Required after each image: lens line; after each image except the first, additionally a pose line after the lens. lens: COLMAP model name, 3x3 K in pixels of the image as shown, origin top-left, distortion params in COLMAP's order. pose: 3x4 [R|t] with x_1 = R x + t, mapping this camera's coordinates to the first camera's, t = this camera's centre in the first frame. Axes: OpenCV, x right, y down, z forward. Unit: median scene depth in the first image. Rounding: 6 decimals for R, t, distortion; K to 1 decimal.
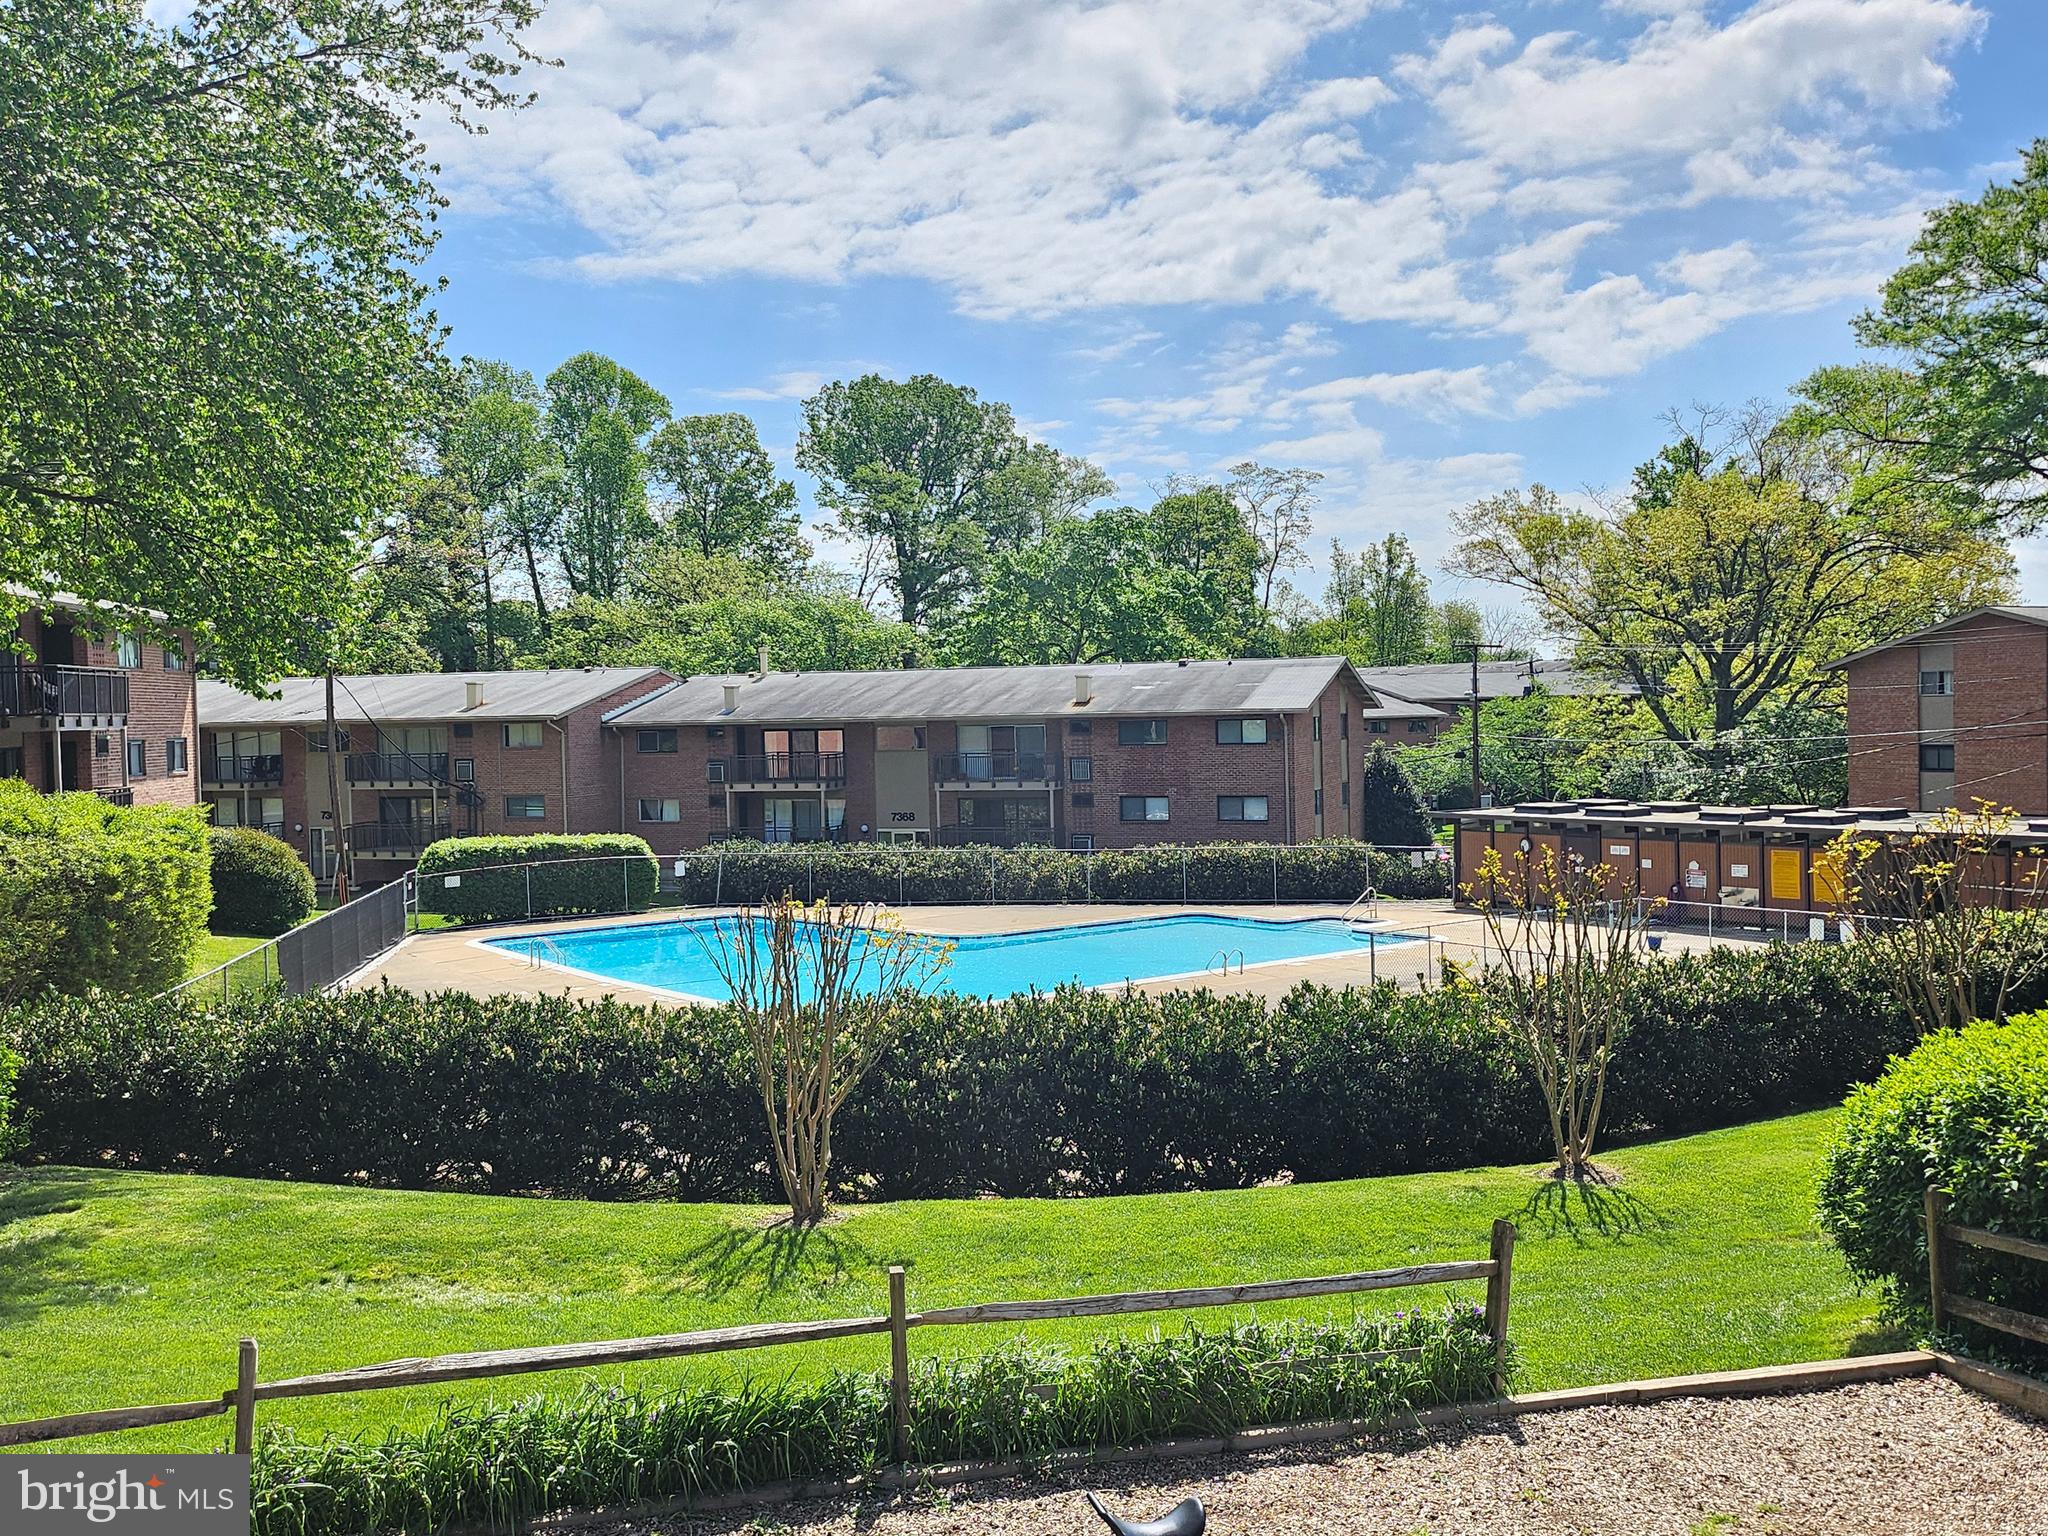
lens RADIAL K [[1413.0, 0, 1024.0], [0, 1413.0, 768.0], [0, 0, 1]] dist [0.035391, -0.001482]
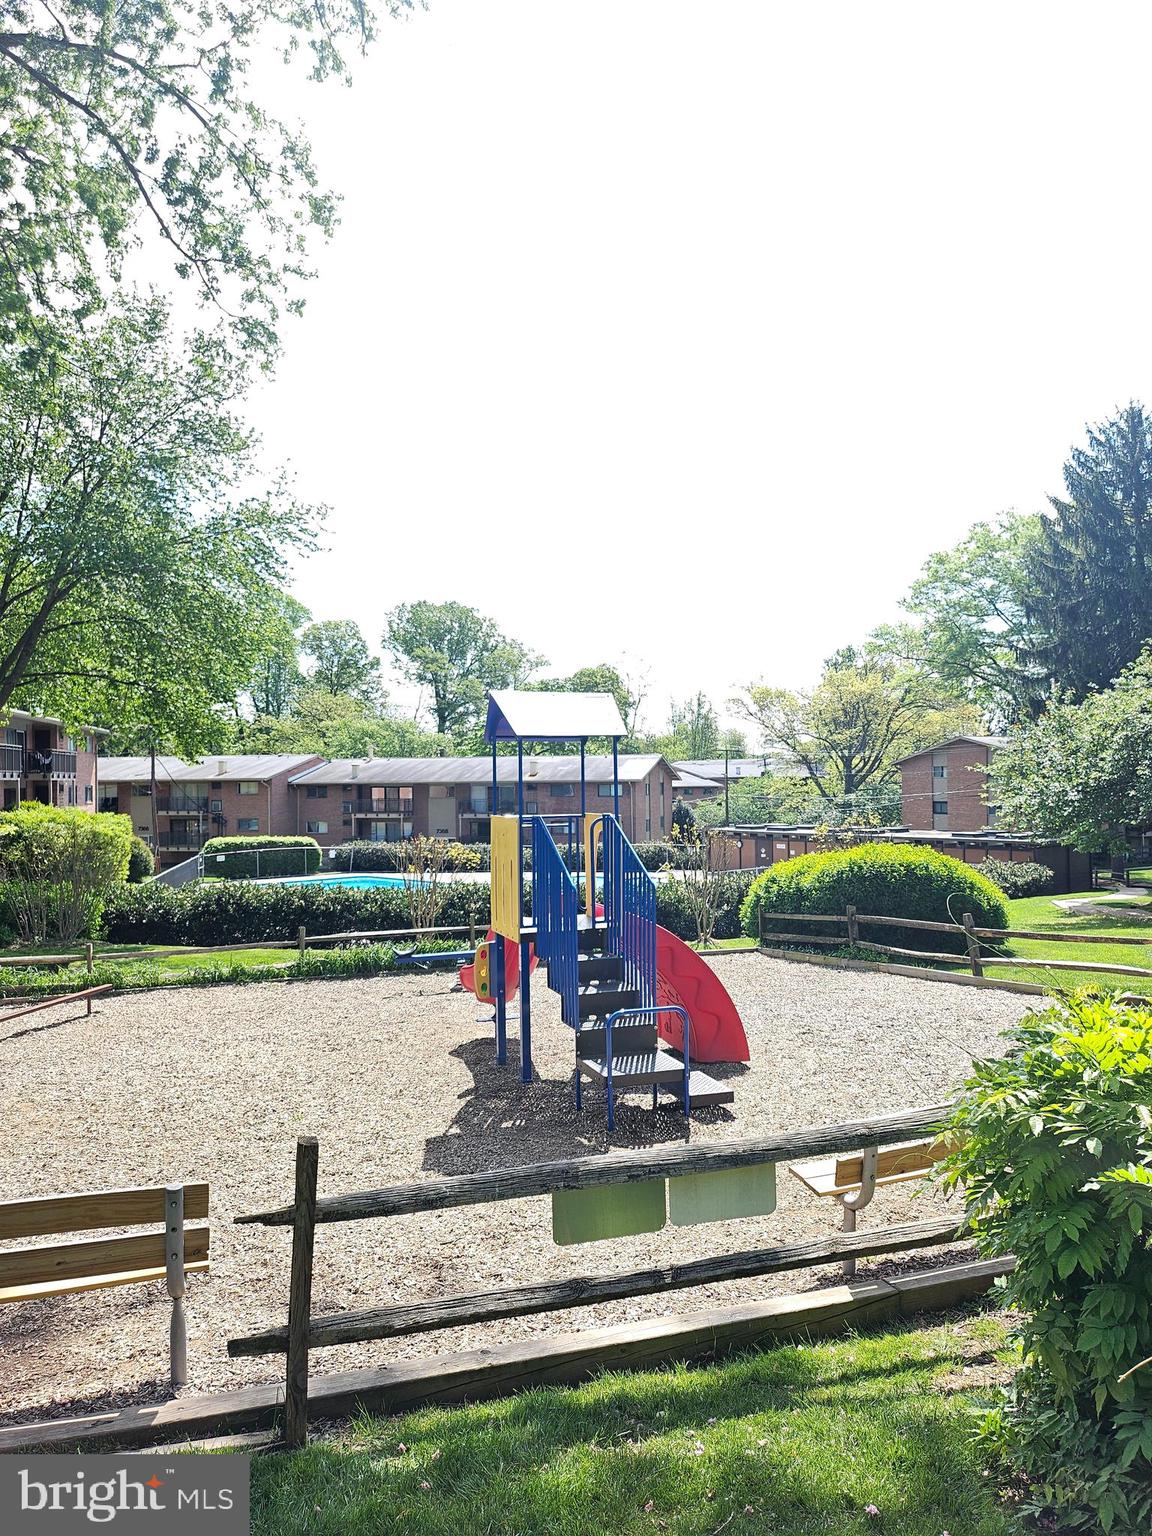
lens RADIAL K [[1059.7, 0, 576.0], [0, 1059.7, 768.0], [0, 0, 1]] dist [0.035391, -0.001482]
pose [[0.997276, 0.014296, 0.072355, -0.006604], [-0.009572, 0.997825, -0.065220, 0.039225], [-0.073130, 0.064350, 0.995244, -0.481078]]
